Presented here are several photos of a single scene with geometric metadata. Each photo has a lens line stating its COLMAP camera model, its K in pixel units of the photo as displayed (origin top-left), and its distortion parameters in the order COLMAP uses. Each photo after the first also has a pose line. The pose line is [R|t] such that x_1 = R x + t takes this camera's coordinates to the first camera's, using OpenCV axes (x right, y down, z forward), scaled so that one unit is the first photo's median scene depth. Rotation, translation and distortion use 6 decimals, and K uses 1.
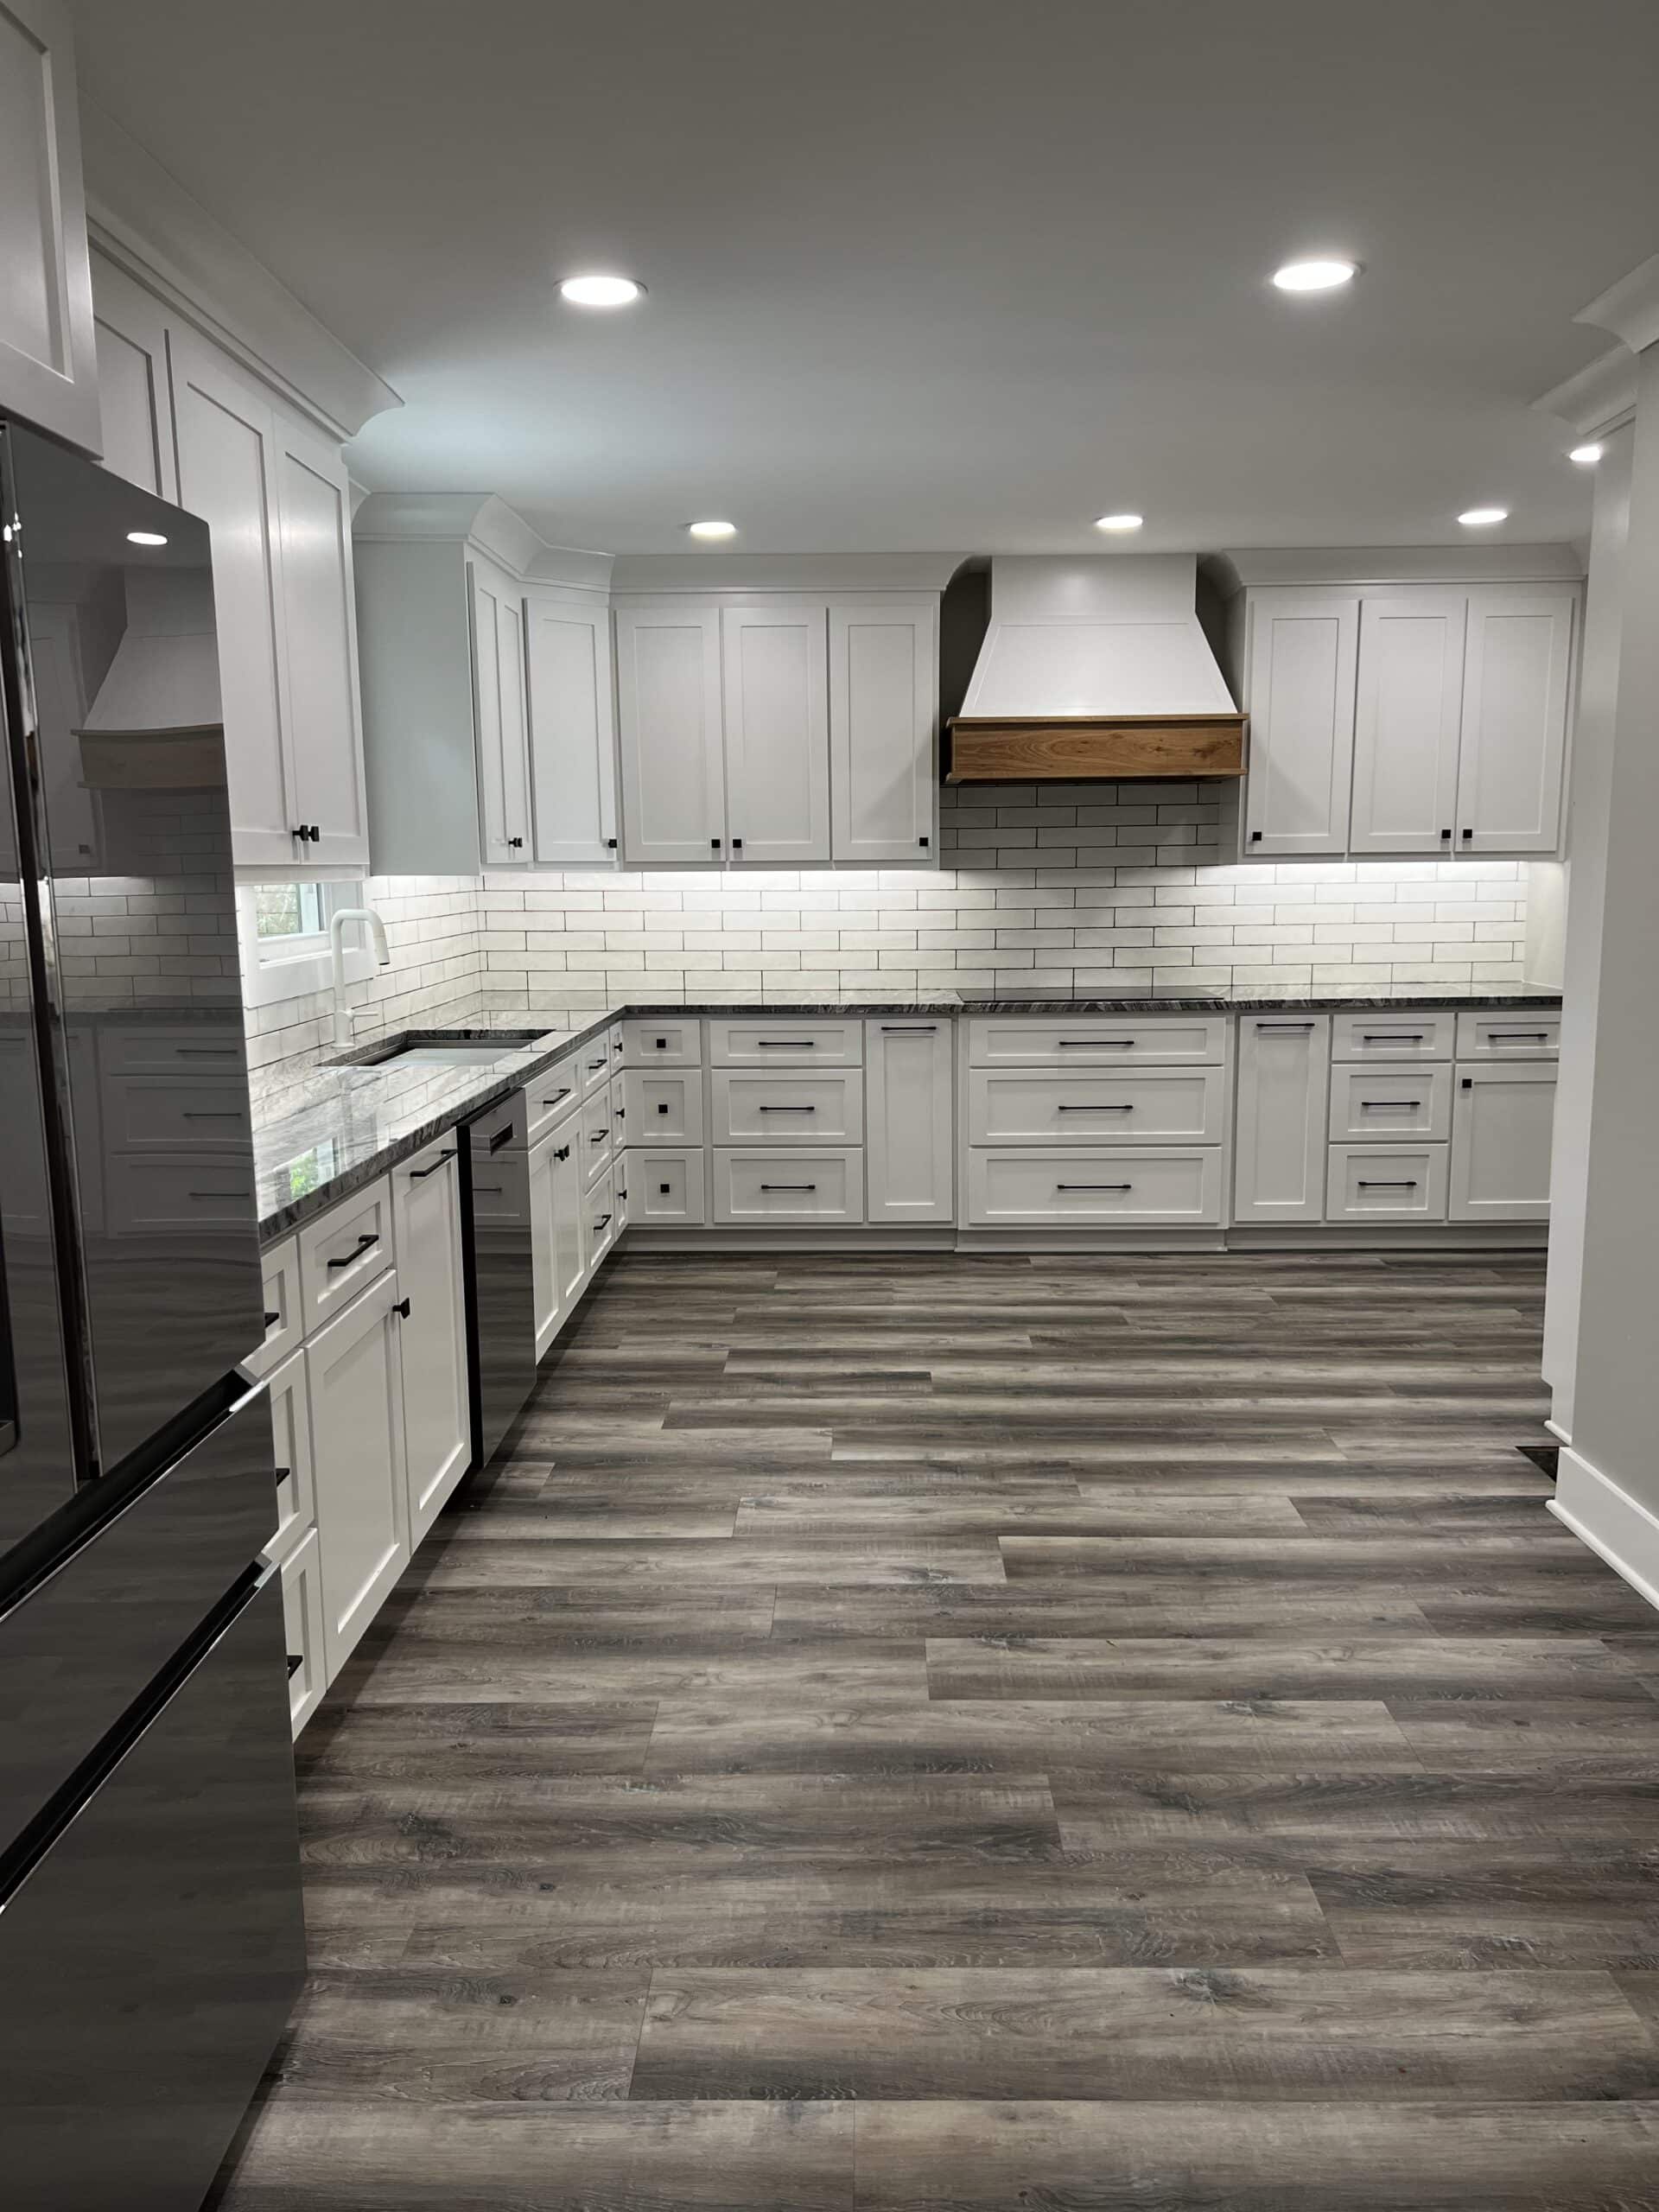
lens RADIAL K [[1650.1, 0, 826.4], [0, 1650.1, 1114.0], [0, 0, 1]] dist [0.051871, -0.056005]
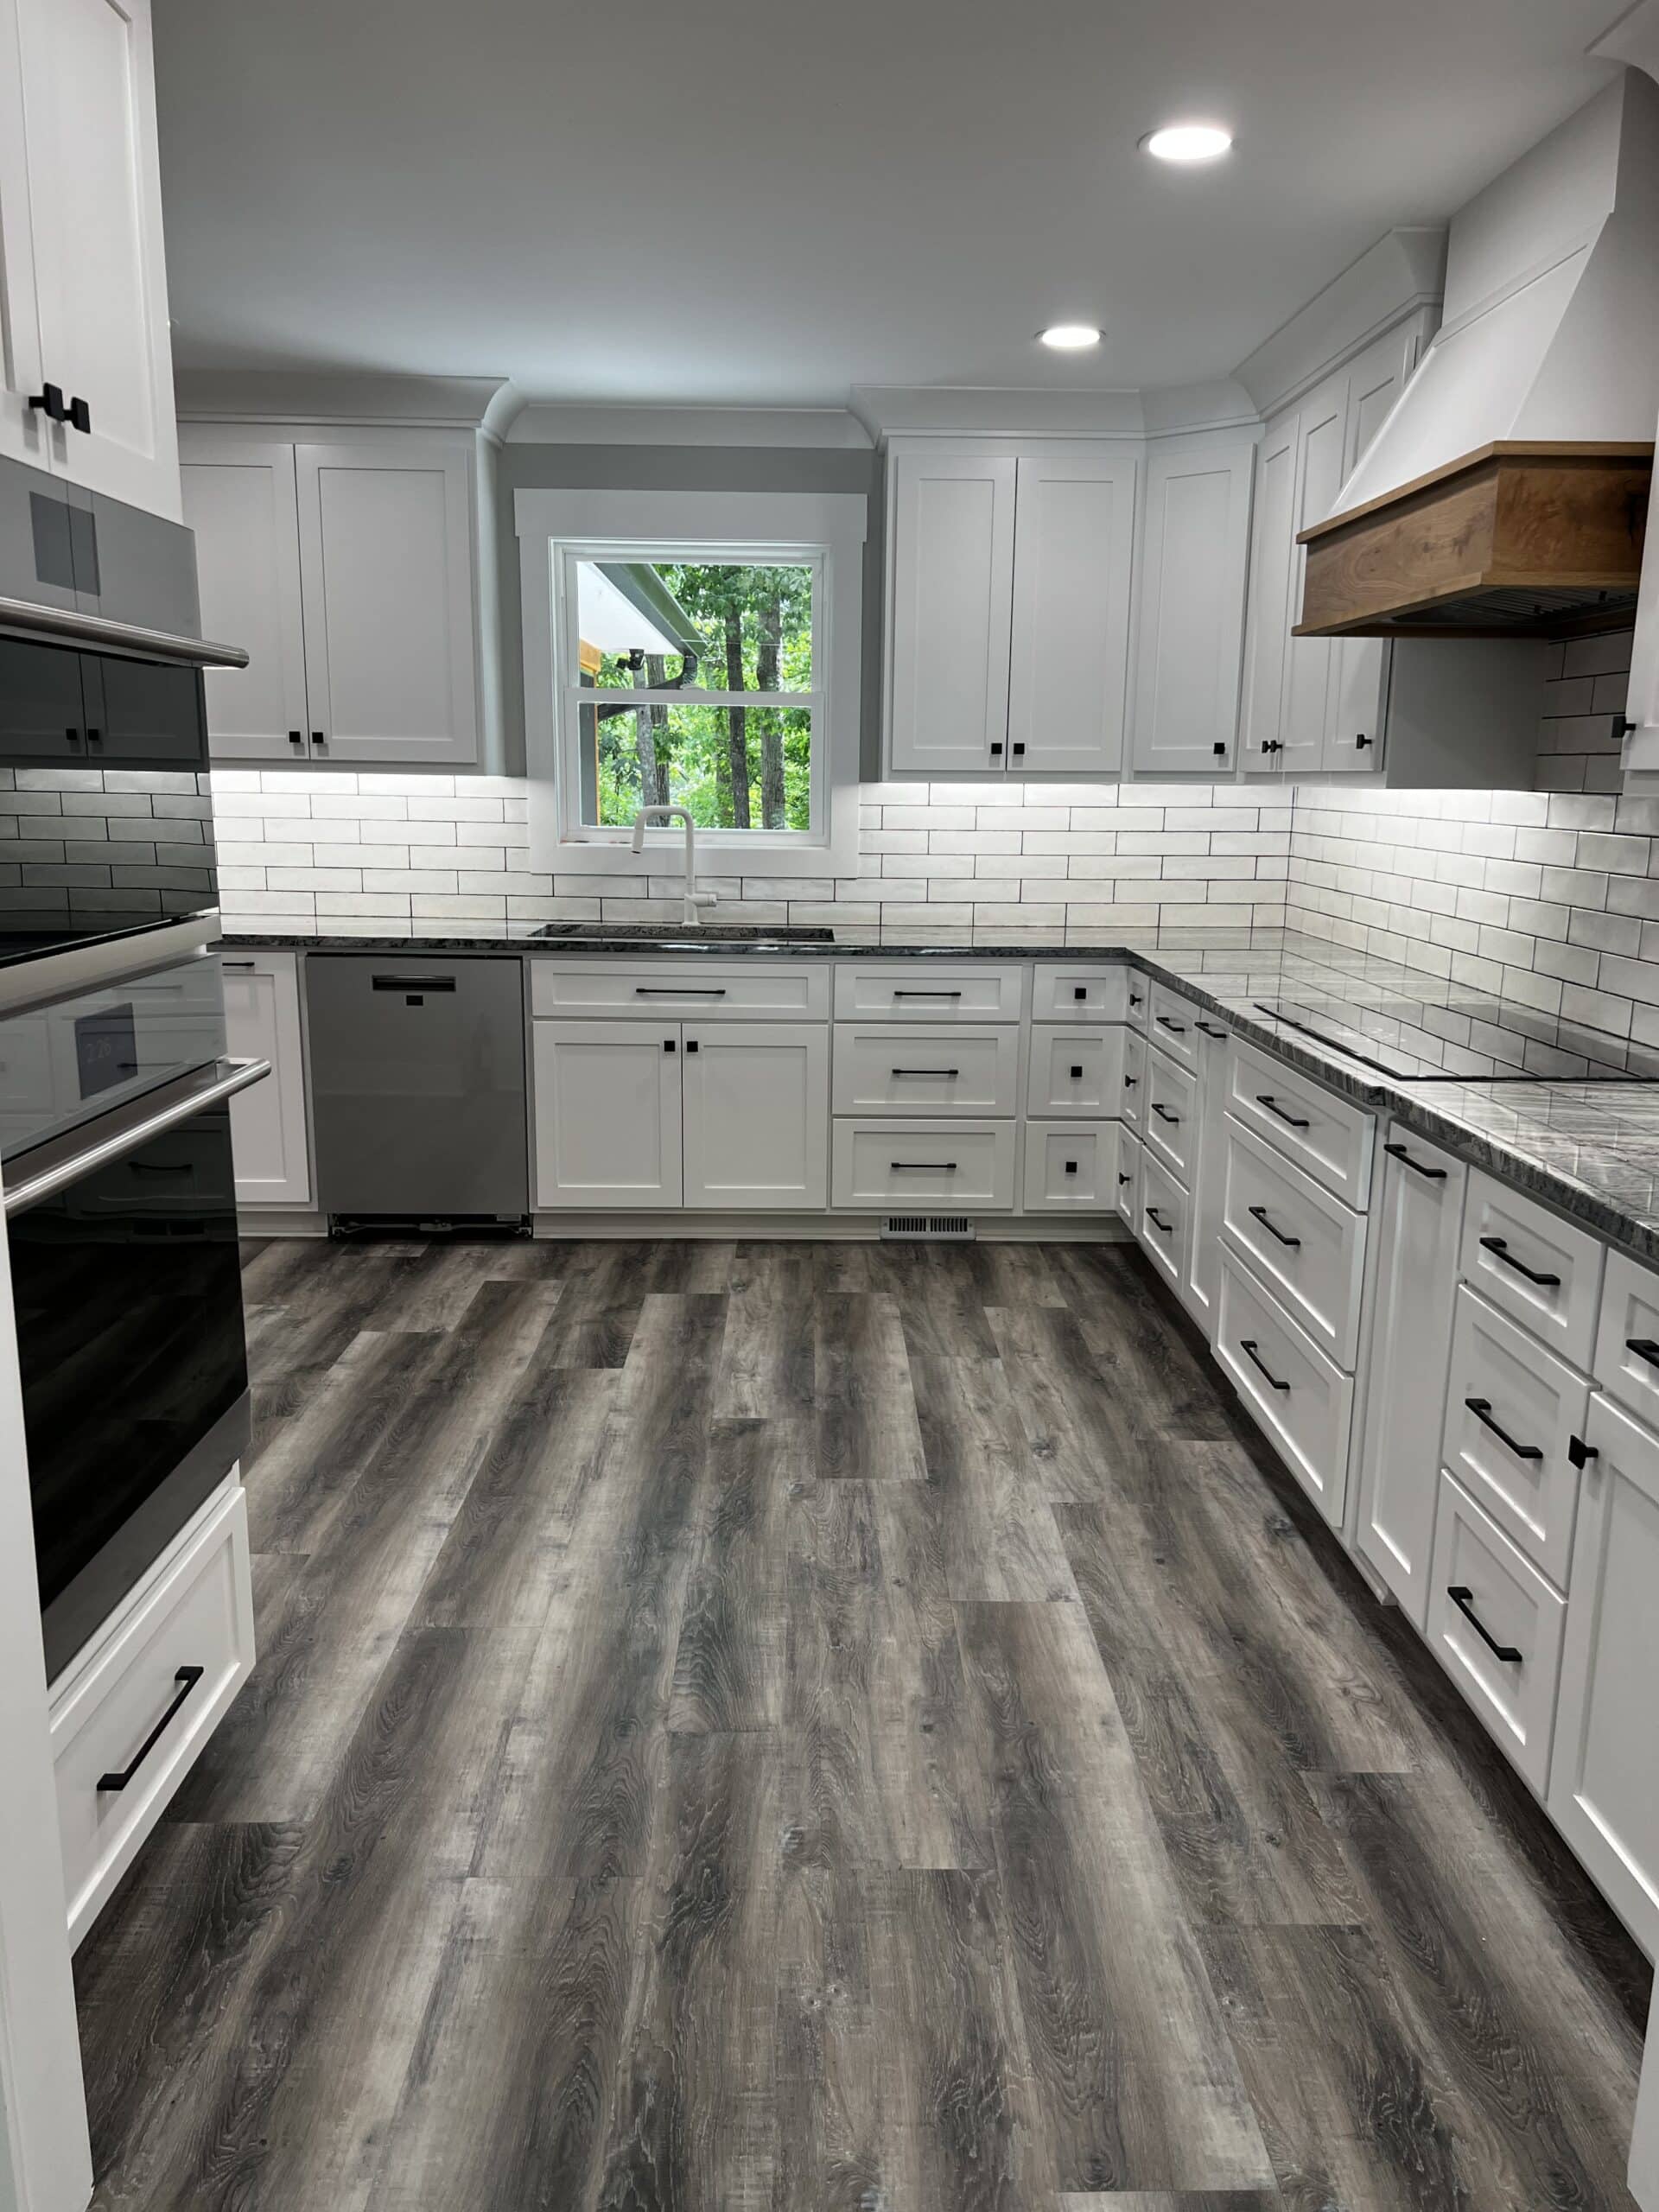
lens RADIAL K [[1650.1, 0, 827.7], [0, 1650.1, 1101.4], [0, 0, 1]] dist [0.051871, -0.056005]
pose [[0.040646, 0.205278, -0.977859, 0.773638], [-0.162918, 0.966933, 0.196213, -0.144224], [0.985802, 0.151335, 0.072745, 0.899730]]
